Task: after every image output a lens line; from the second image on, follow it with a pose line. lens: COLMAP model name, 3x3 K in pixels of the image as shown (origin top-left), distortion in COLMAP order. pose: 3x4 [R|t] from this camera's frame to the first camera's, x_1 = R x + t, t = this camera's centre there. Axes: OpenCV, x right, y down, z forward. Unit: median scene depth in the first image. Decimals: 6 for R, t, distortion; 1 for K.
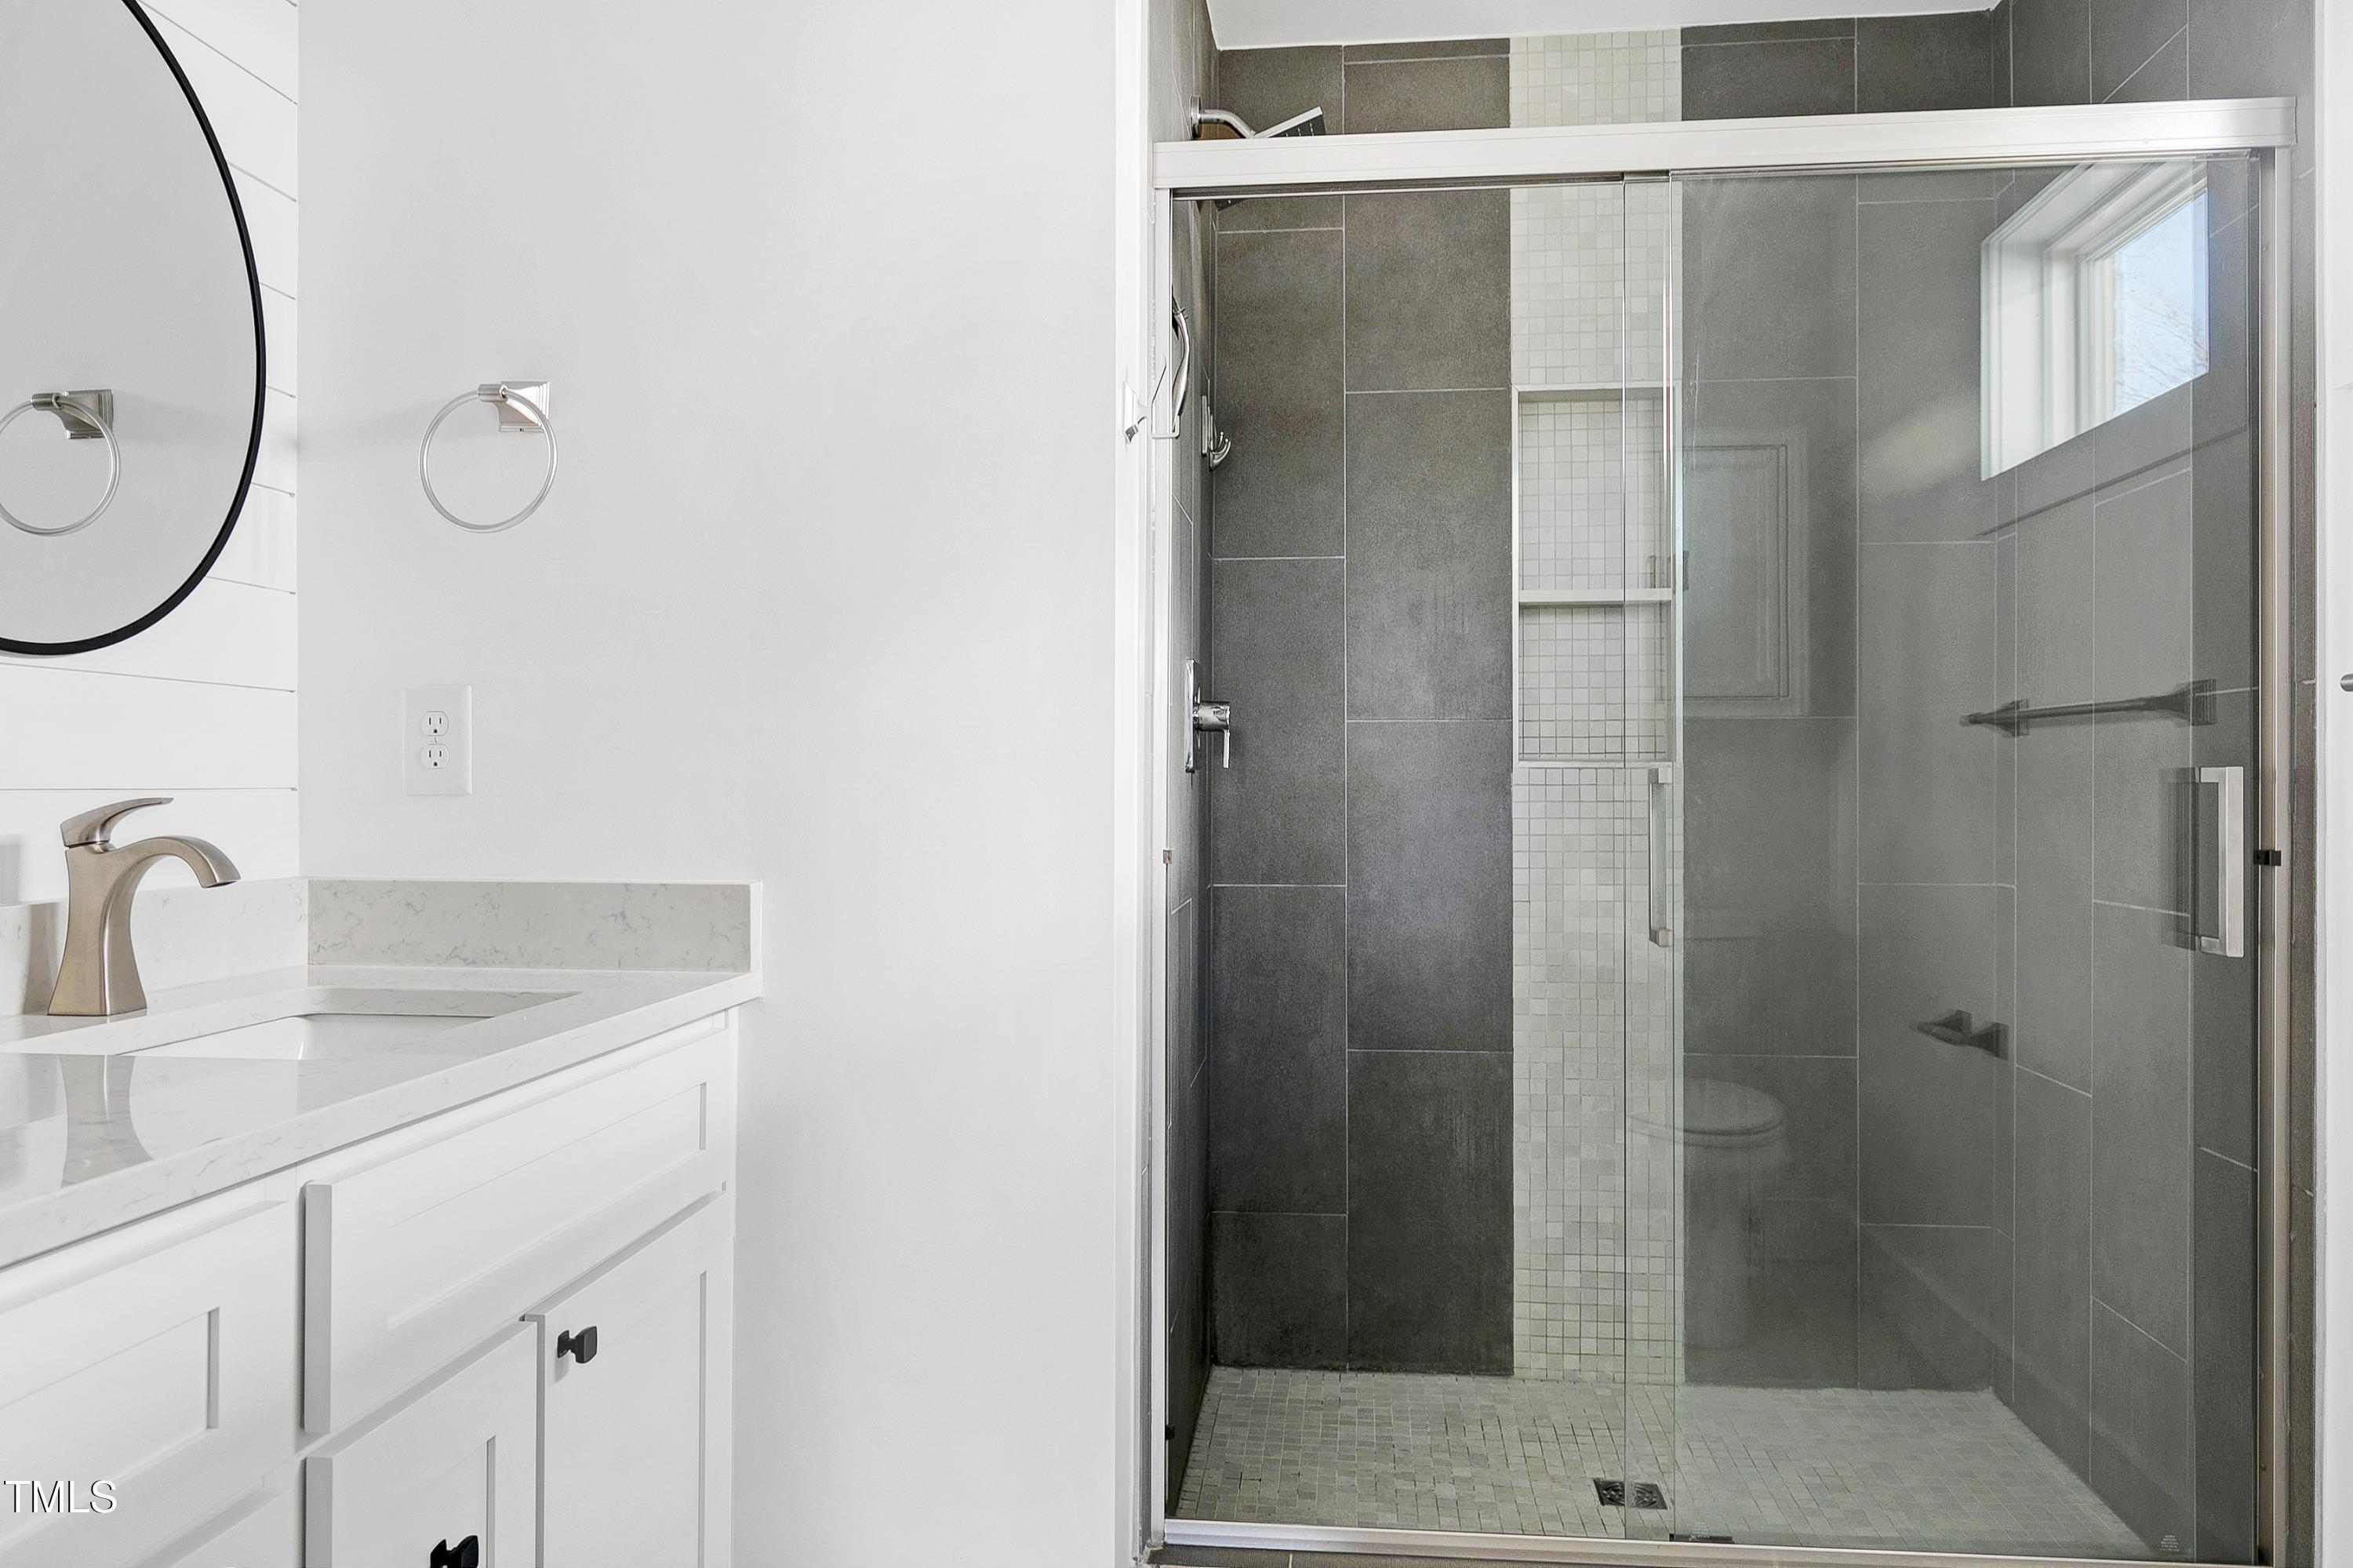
lens RADIAL K [[1675.7, 0, 1178.8], [0, 1675.7, 779.9], [0, 0, 1]] dist [-0.017425, -0.008498]
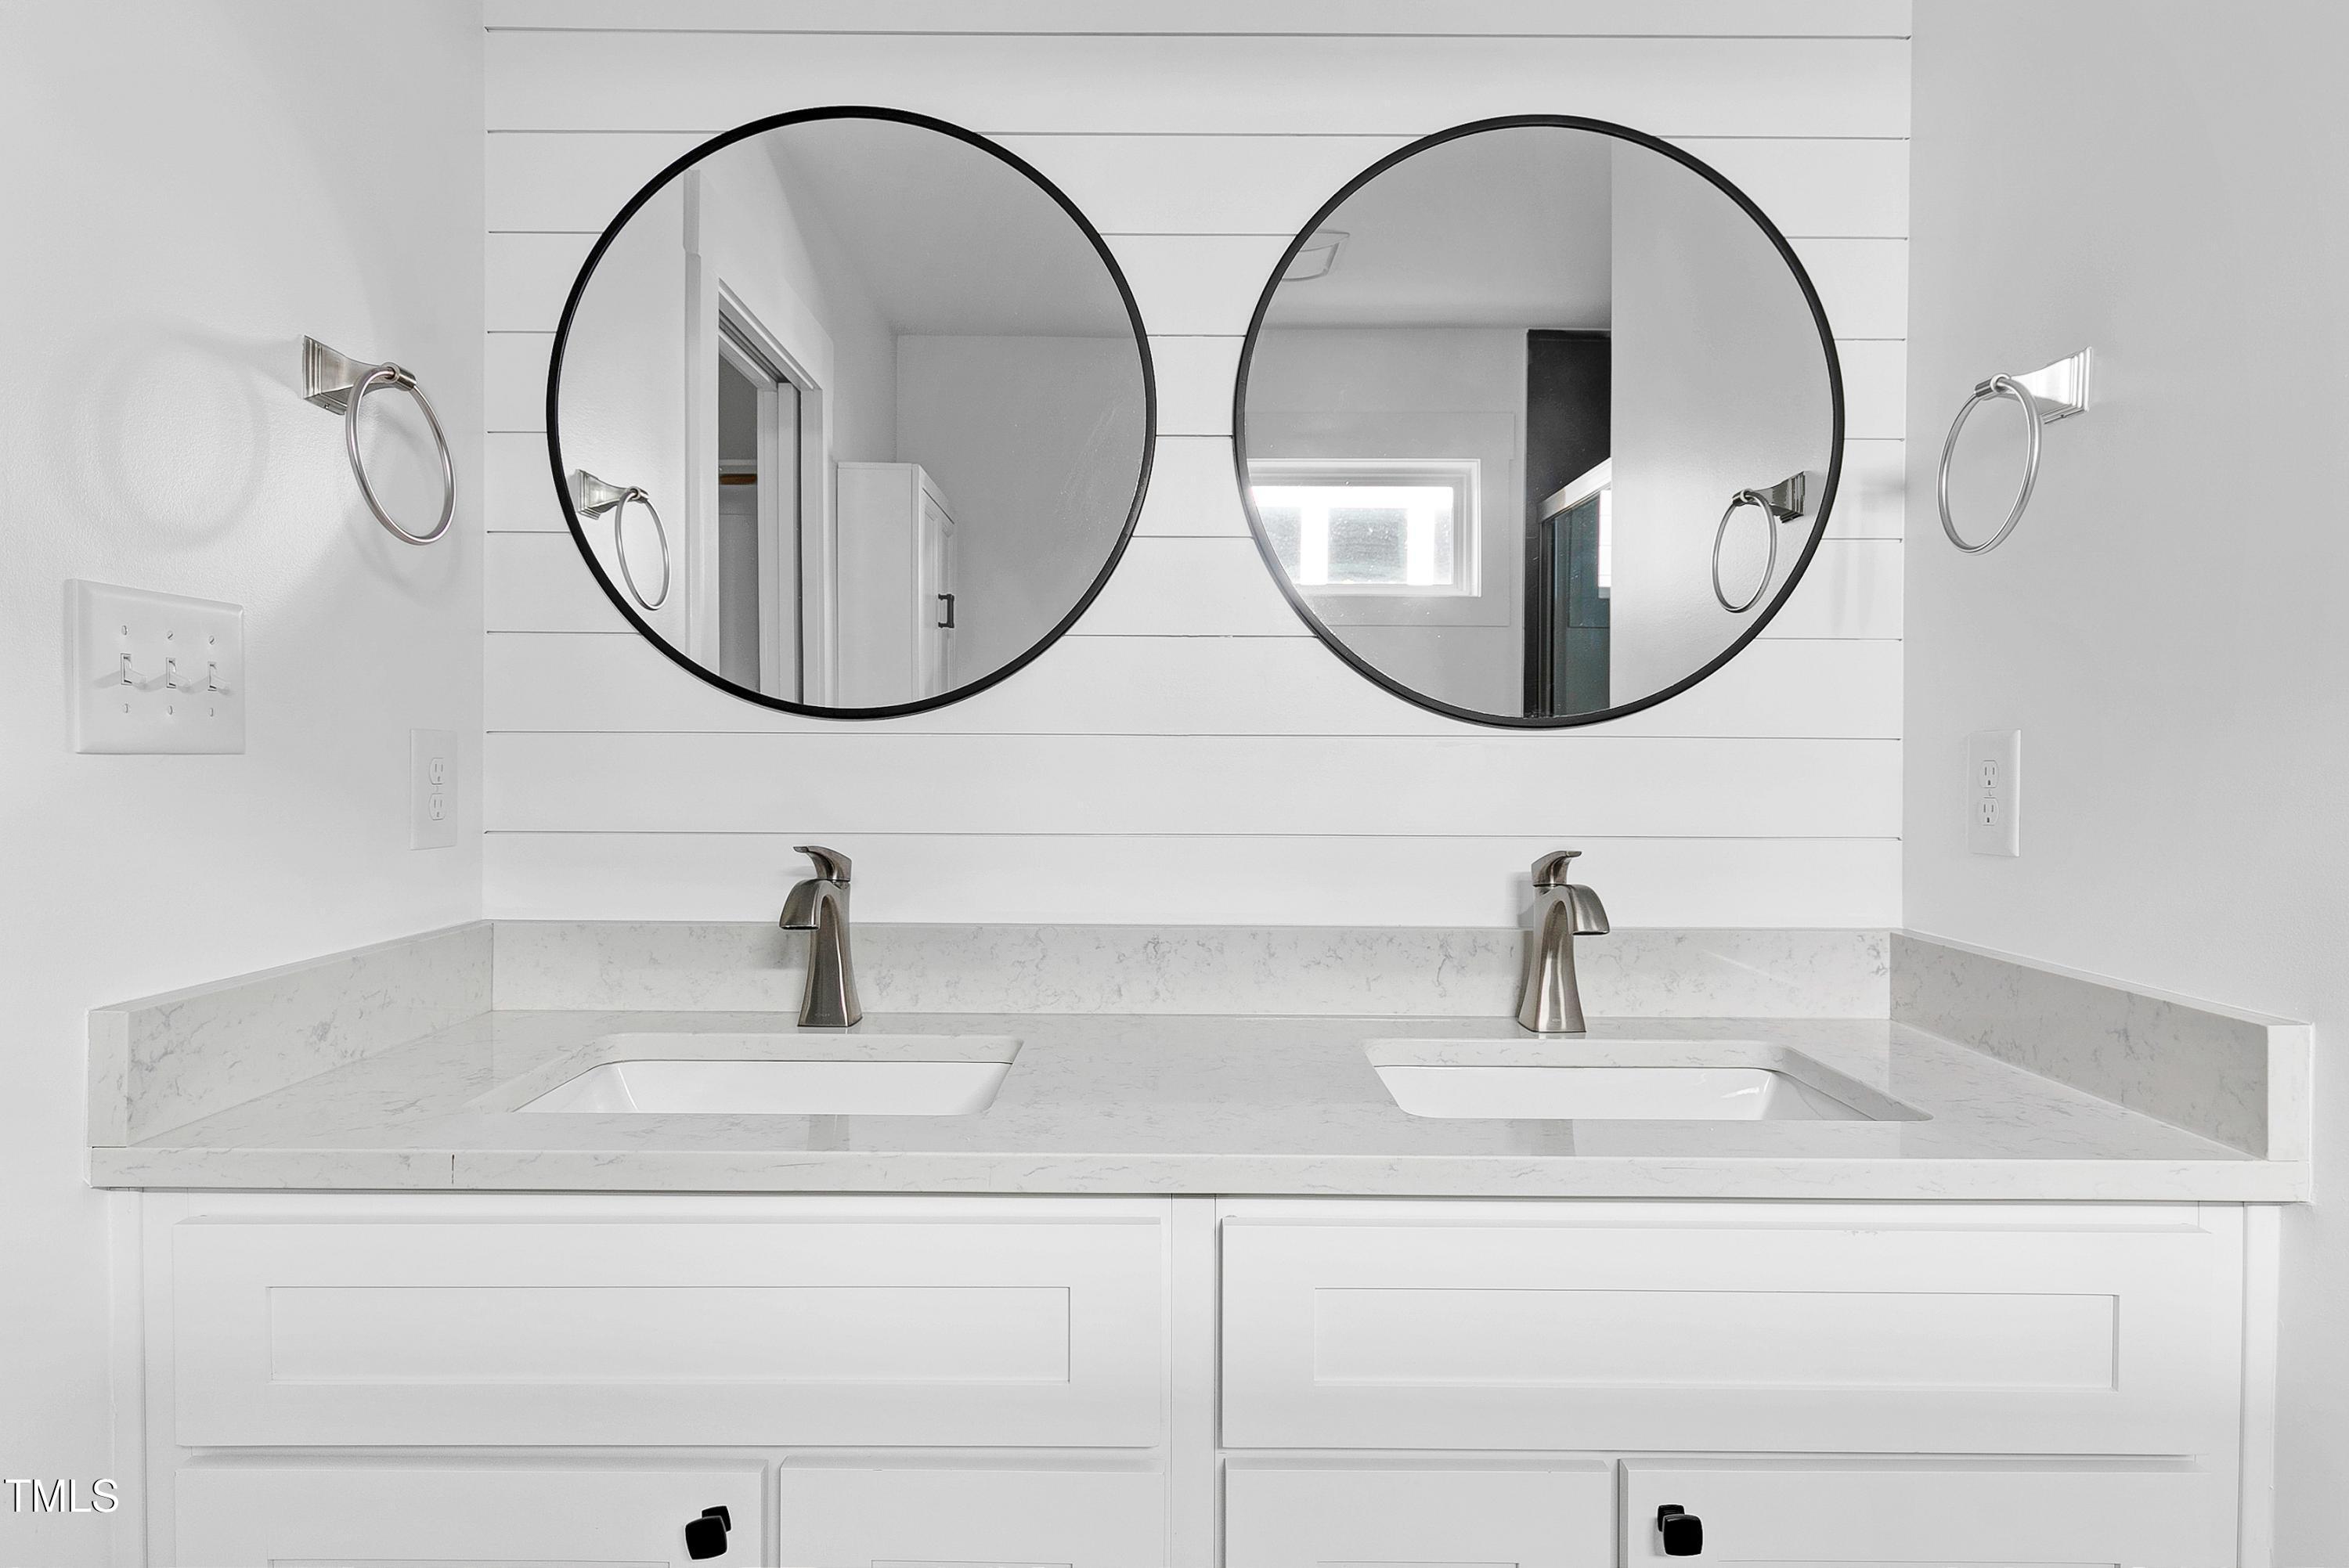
lens RADIAL K [[1284.7, 0, 1115.3], [0, 1284.7, 783.5], [0, 0, 1]] dist [-0.000546, -0.002354]
pose [[0.082919, 0.008012, -0.996524, 0.198999], [0.000401, 0.999967, 0.008073, -0.035446], [0.996556, -0.001069, 0.082913, 0.499035]]
